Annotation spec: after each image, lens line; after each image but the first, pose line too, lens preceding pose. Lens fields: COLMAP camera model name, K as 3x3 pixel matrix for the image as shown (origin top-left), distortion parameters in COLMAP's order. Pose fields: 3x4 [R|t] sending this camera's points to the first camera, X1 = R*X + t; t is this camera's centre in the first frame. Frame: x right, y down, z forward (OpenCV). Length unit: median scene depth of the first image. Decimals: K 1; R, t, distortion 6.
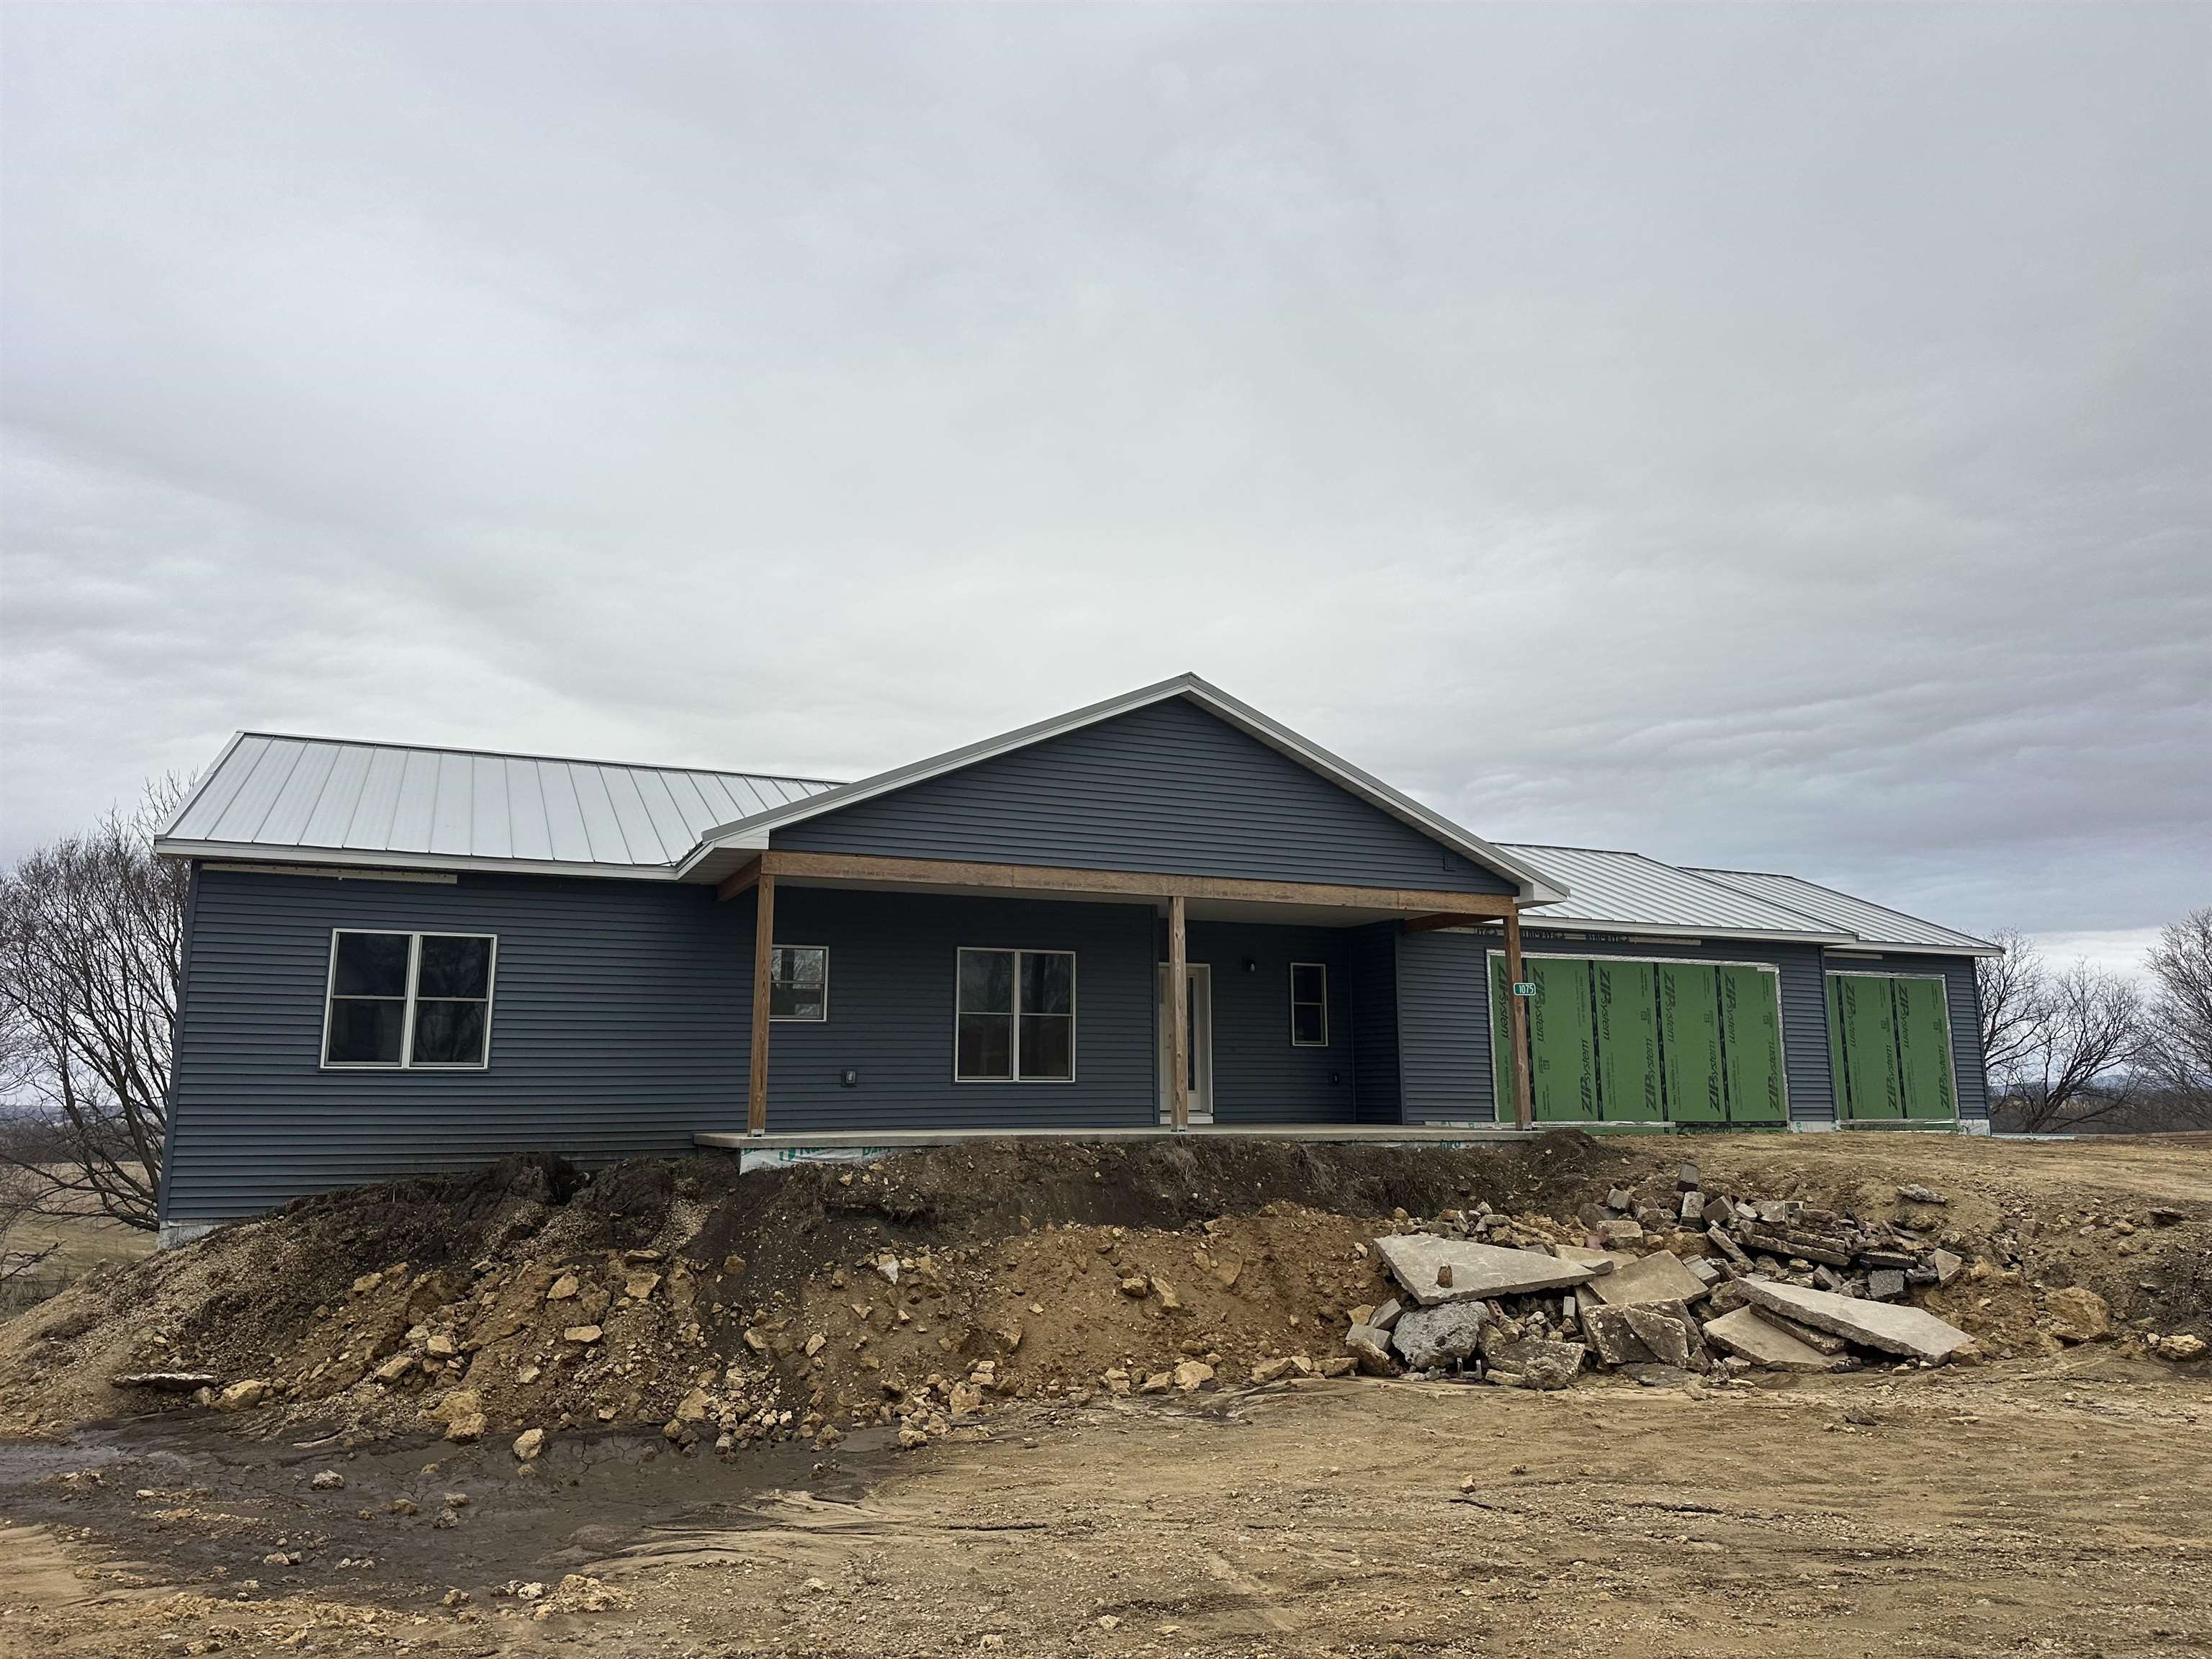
lens RADIAL K [[1532.5, 0, 1111.8], [0, 1532.5, 822.7], [0, 0, 1]] dist [0.080335, -0.088448]
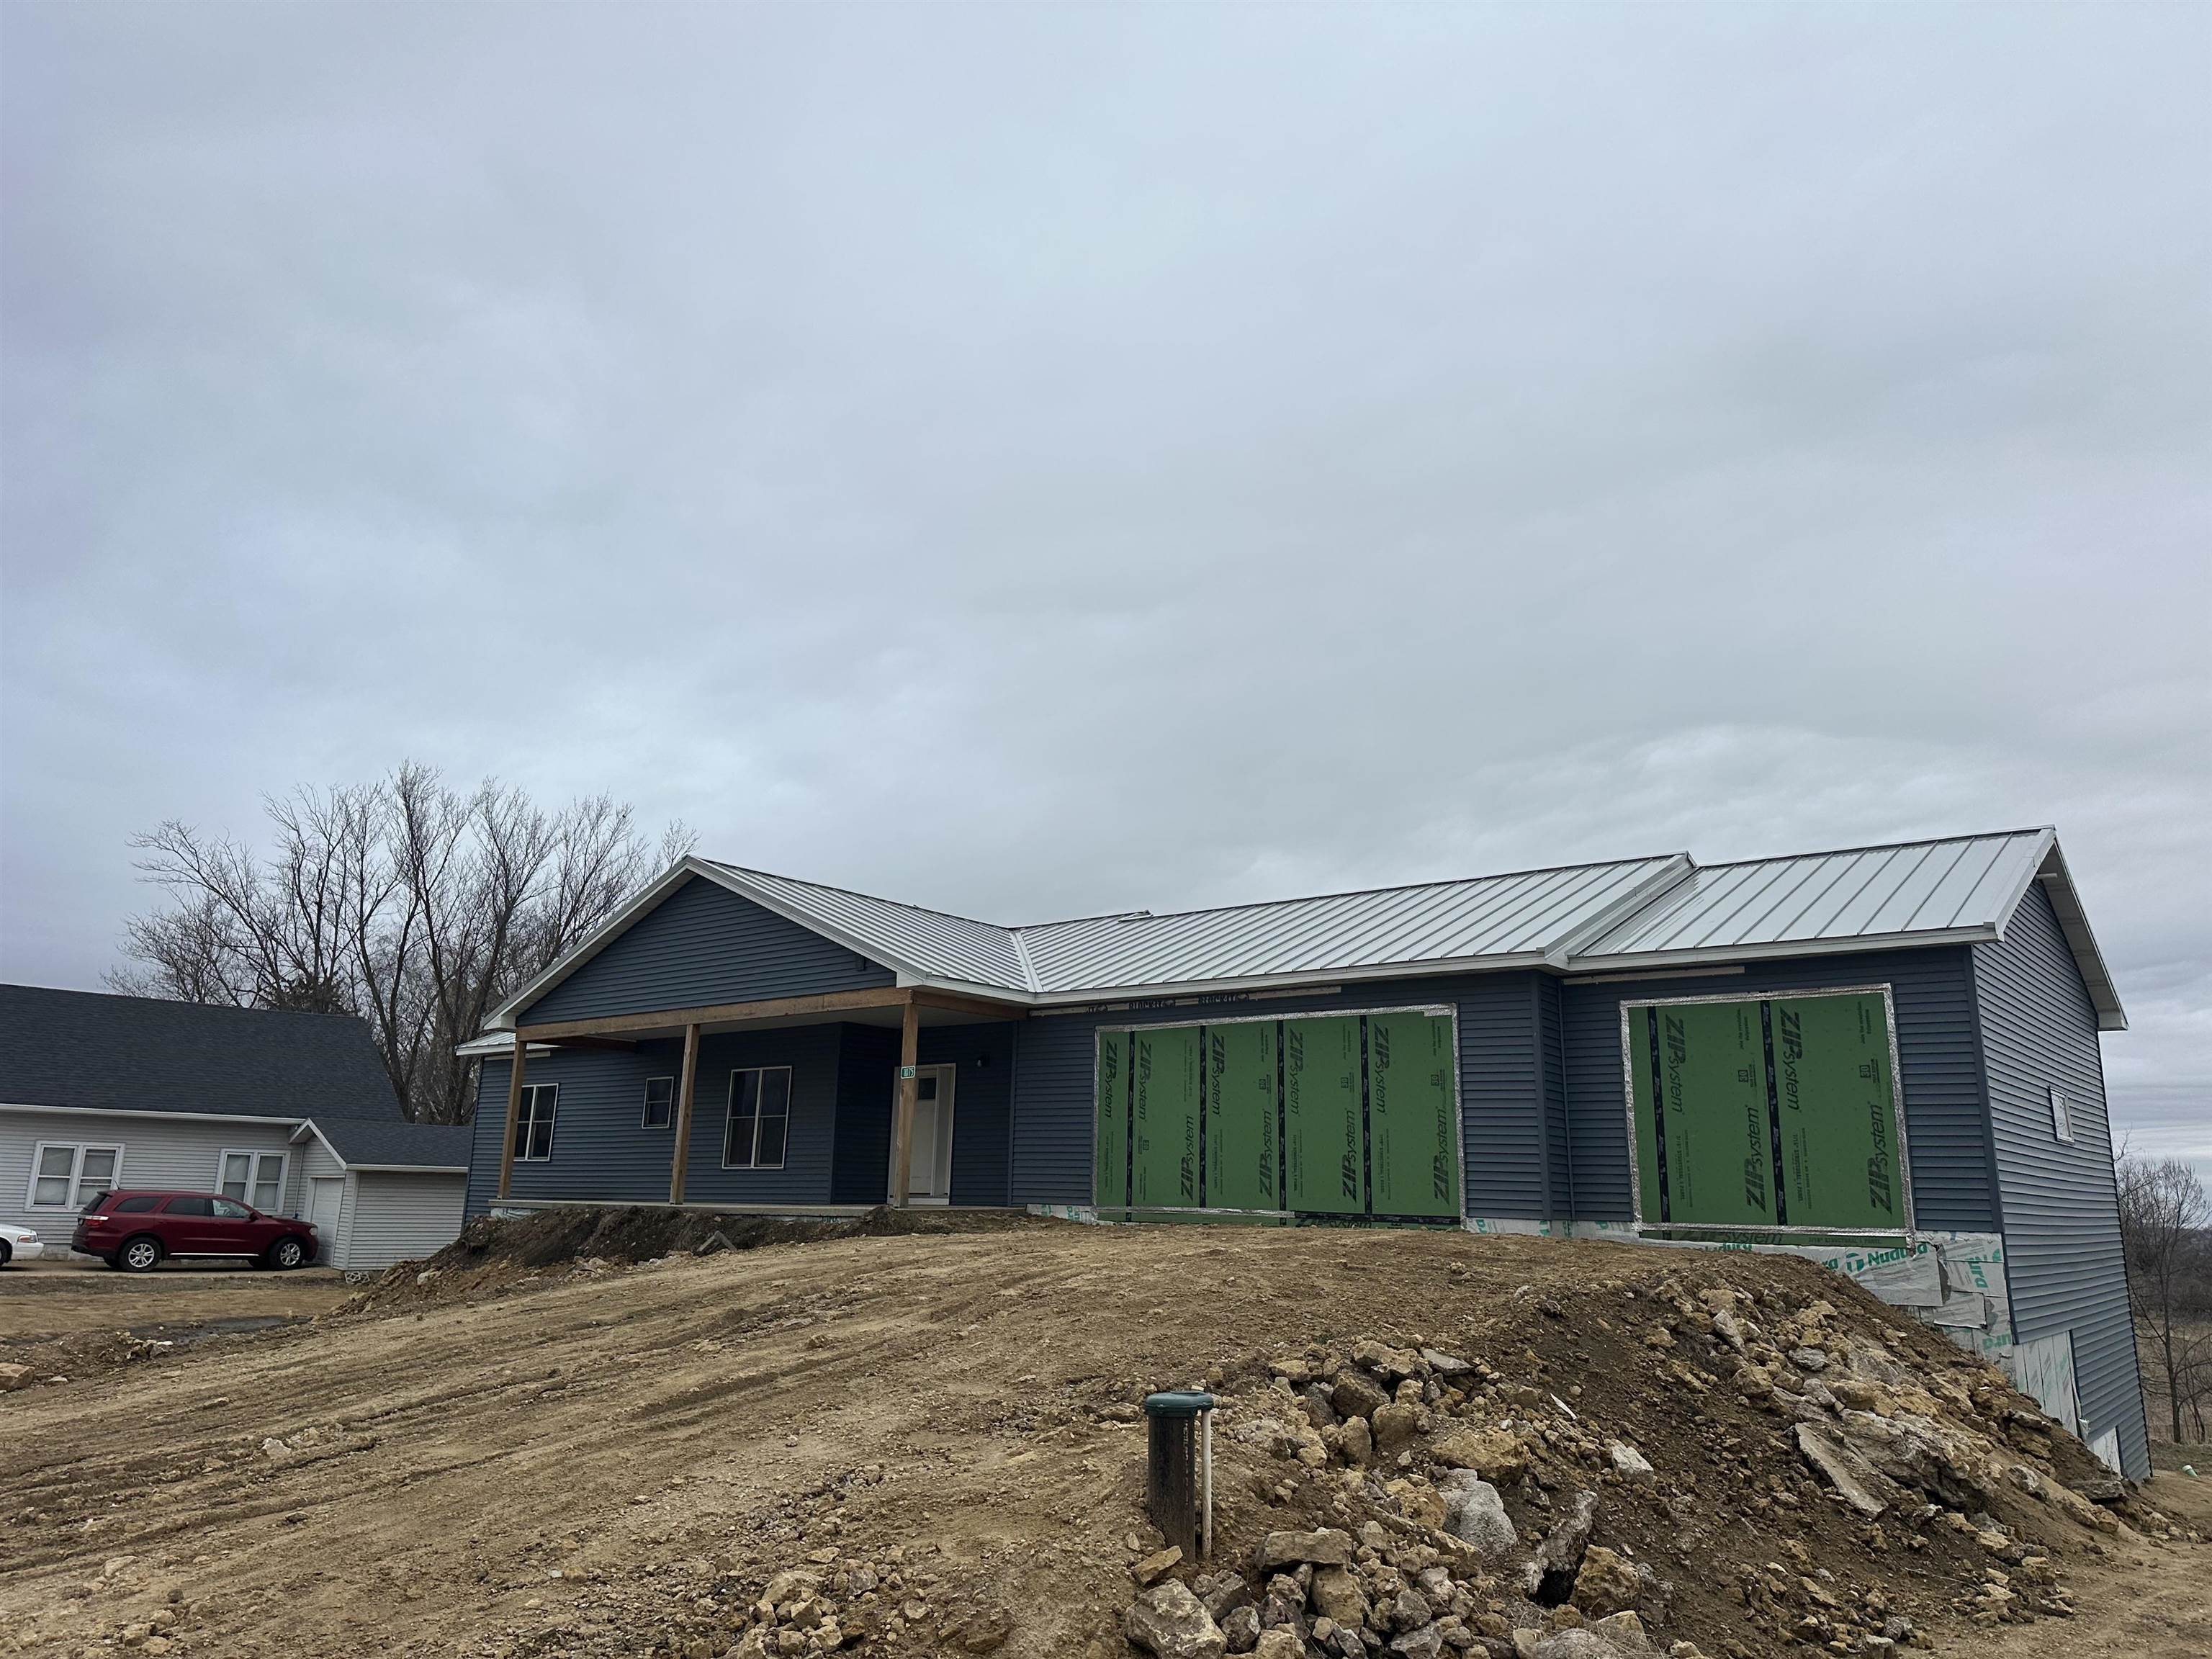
lens RADIAL K [[1532.5, 0, 1102.5], [0, 1532.5, 809.5], [0, 0, 1]] dist [0.080335, -0.088448]
pose [[0.453913, -0.207818, -0.866472, 1.410115], [0.137375, 0.977117, -0.162390, 0.133644], [0.880392, -0.045321, 0.472076, 0.690786]]
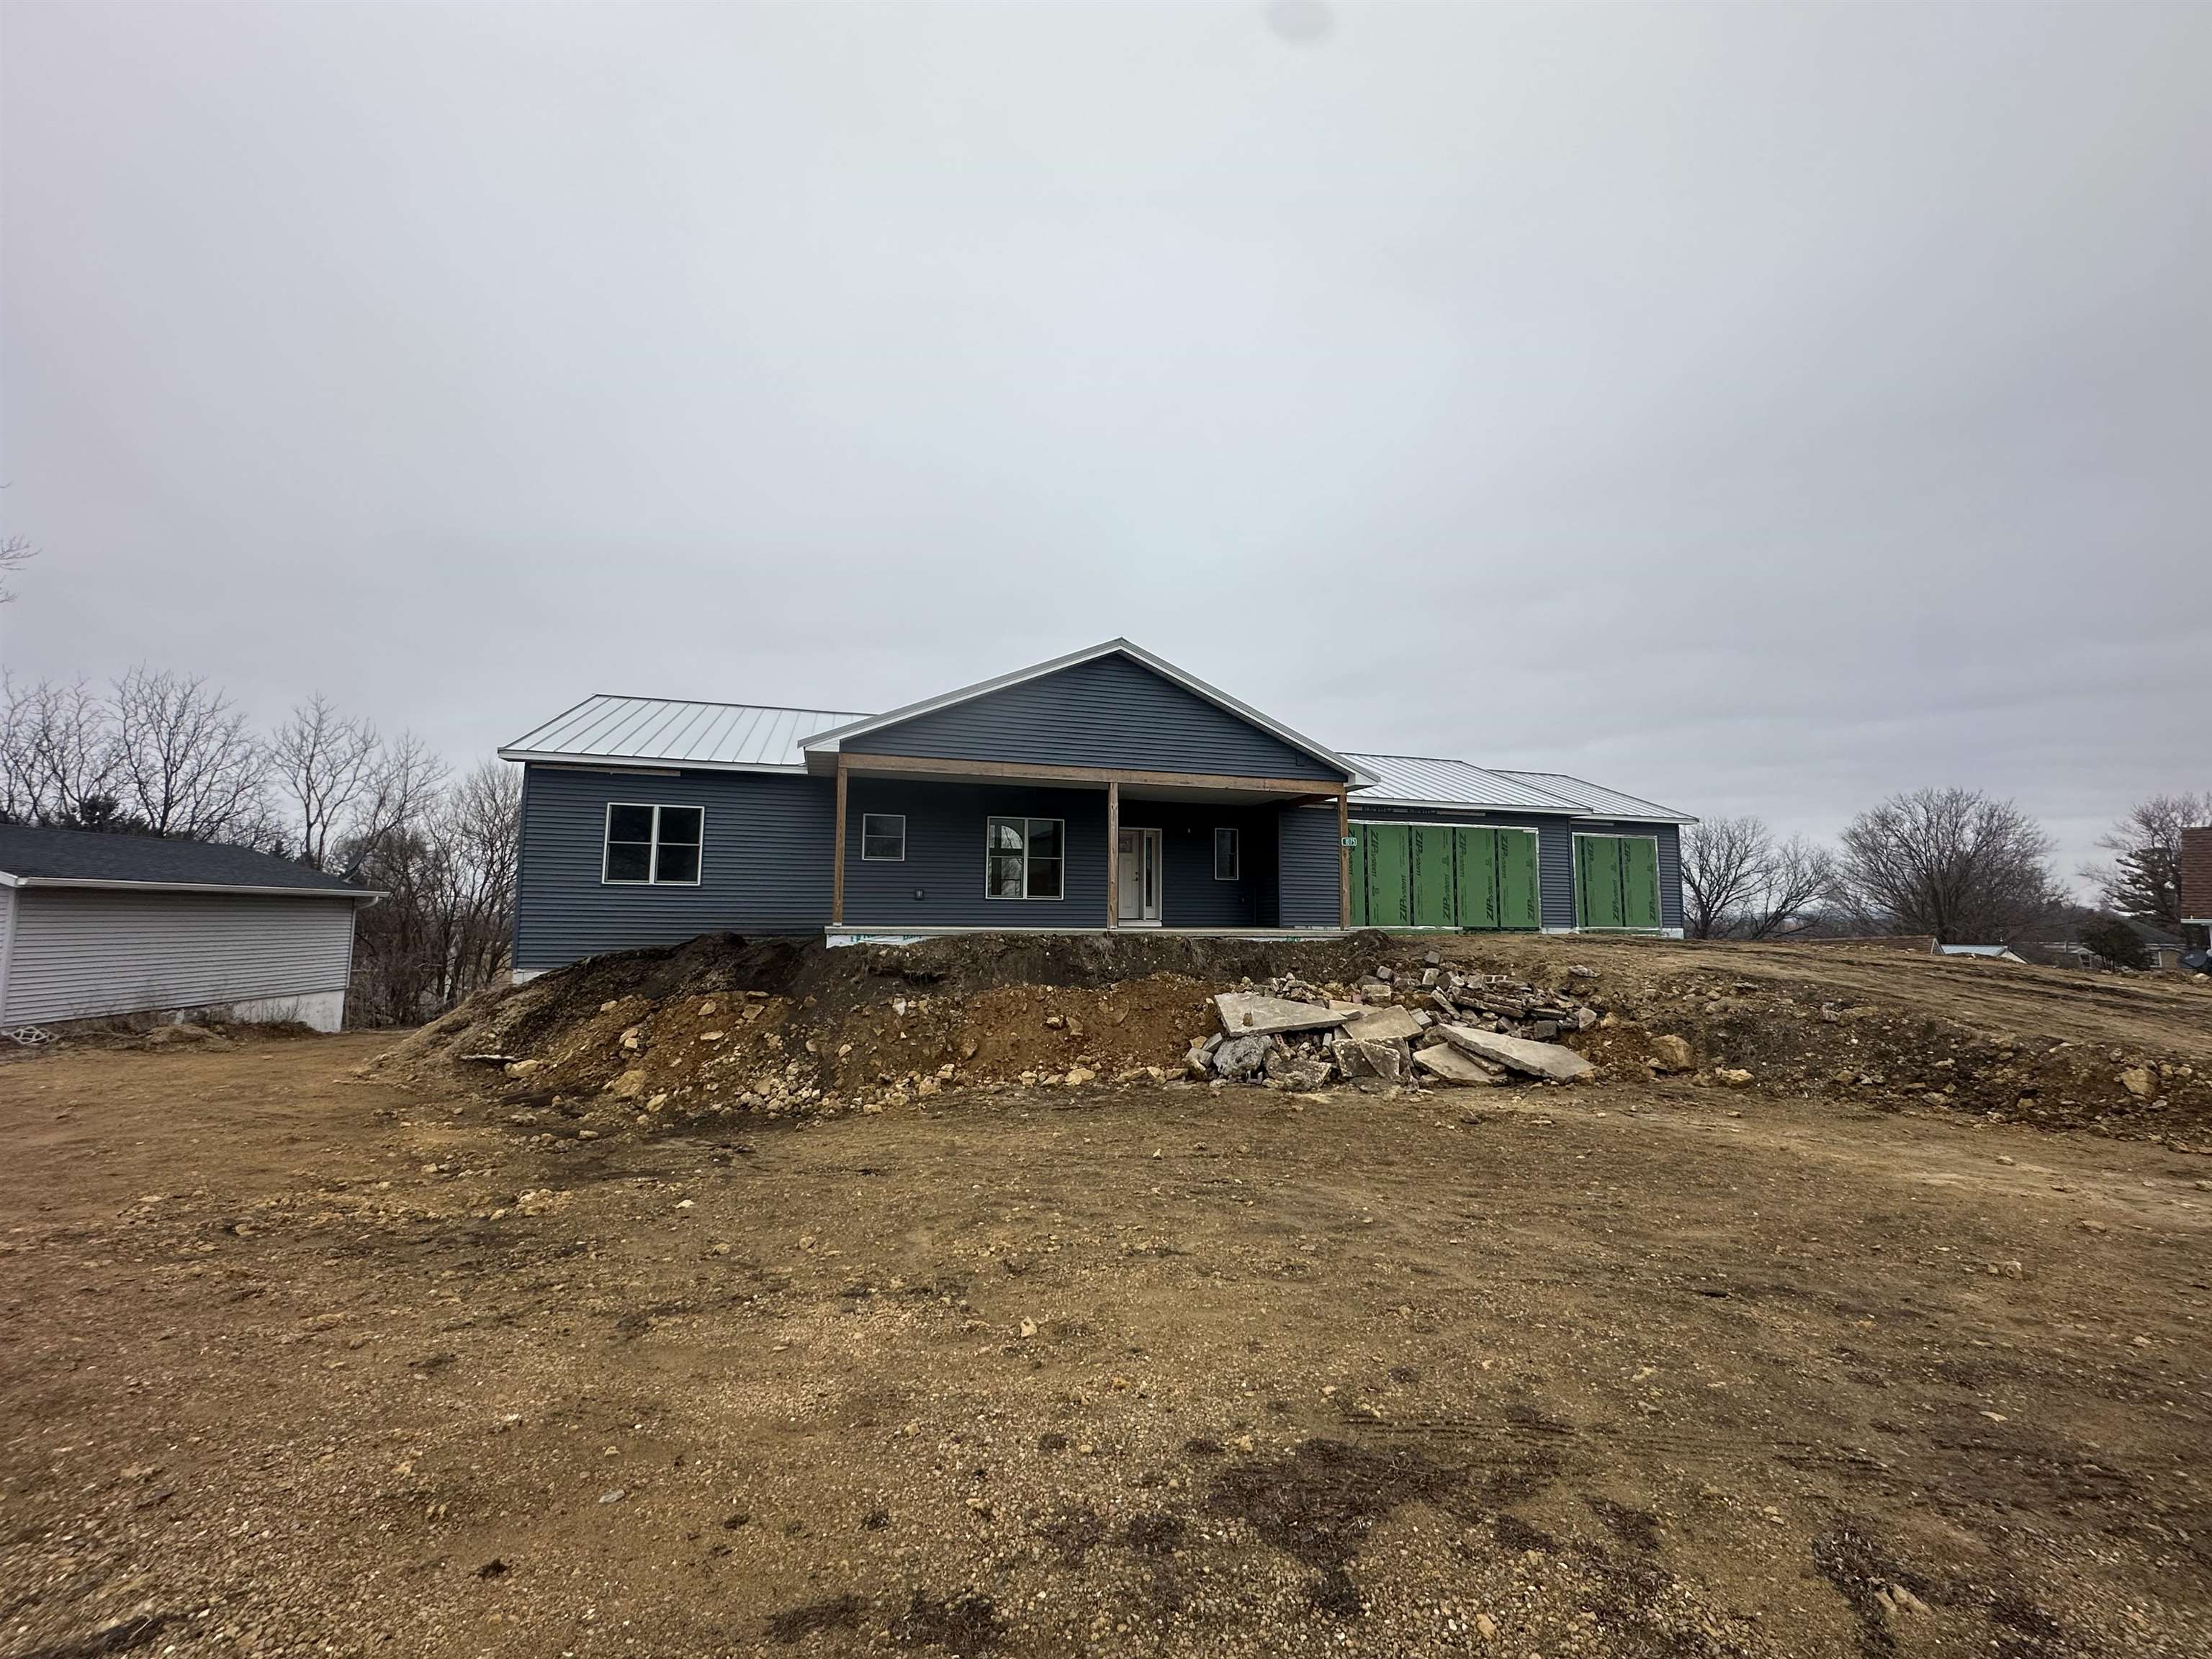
lens RADIAL K [[883.8, 0, 1104.4], [0, 883.8, 824.9], [0, 0, 1]] dist [-0.002553, 0.000641]
pose [[0.992715, -0.001912, -0.120474, 0.143510], [0.010678, 0.997336, 0.072156, 0.026348], [0.120015, -0.072917, 0.990091, 0.095722]]
